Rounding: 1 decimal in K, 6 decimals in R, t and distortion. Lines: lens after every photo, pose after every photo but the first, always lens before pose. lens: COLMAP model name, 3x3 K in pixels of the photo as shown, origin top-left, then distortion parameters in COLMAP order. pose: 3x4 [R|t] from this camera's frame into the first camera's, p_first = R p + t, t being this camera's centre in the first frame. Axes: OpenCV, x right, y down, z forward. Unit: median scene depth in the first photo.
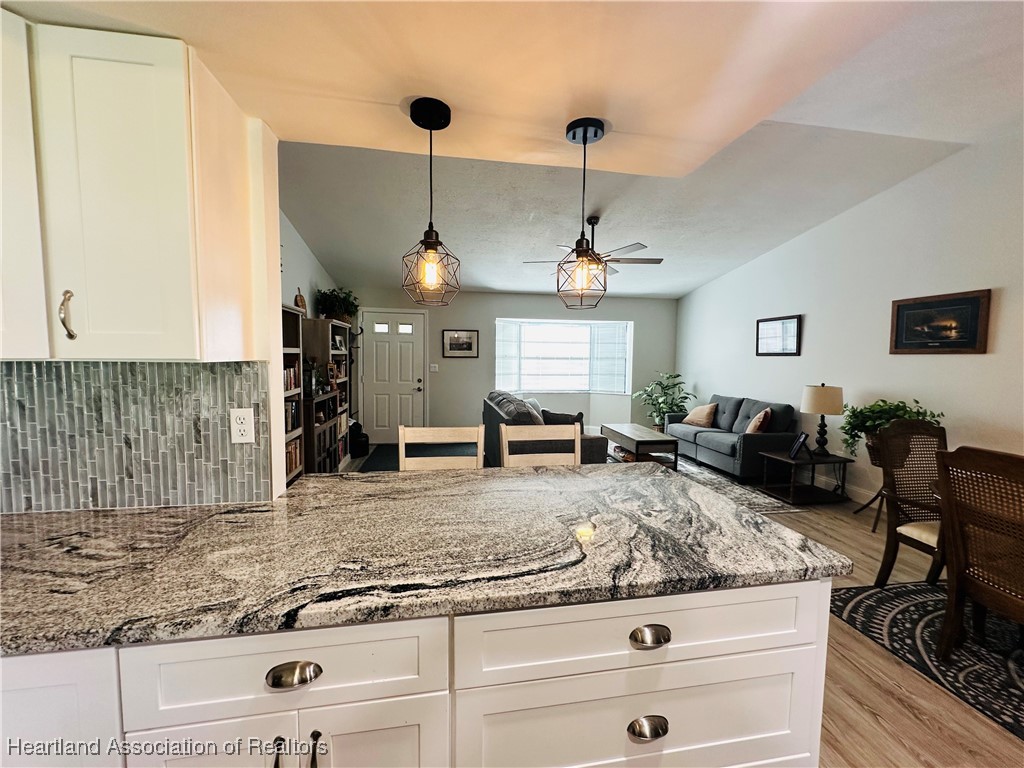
lens RADIAL K [[408.2, 0, 510.1], [0, 408.2, 386.9], [0, 0, 1]] dist [-0.003608, 0.000549]
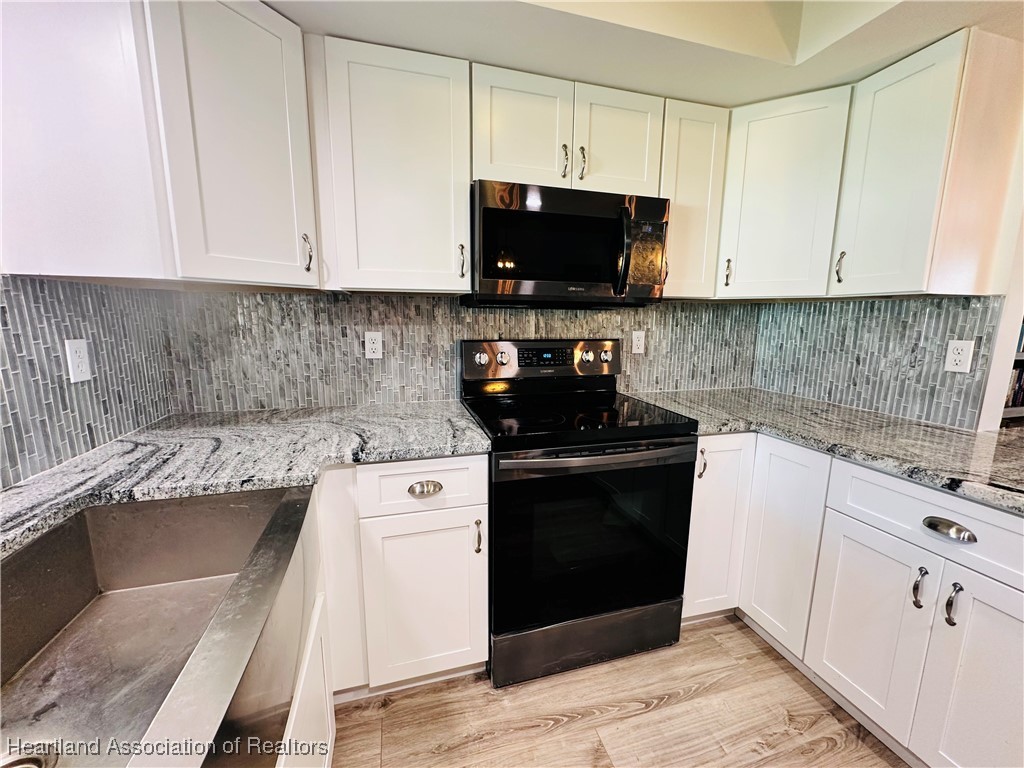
lens RADIAL K [[408.2, 0, 511.8], [0, 408.2, 383.4], [0, 0, 1]] dist [-0.003608, 0.000549]
pose [[0.106472, 0.148307, -0.983193, 0.319721], [-0.080125, 0.986878, 0.140186, 0.116289], [0.991082, 0.063853, 0.116958, -0.335751]]
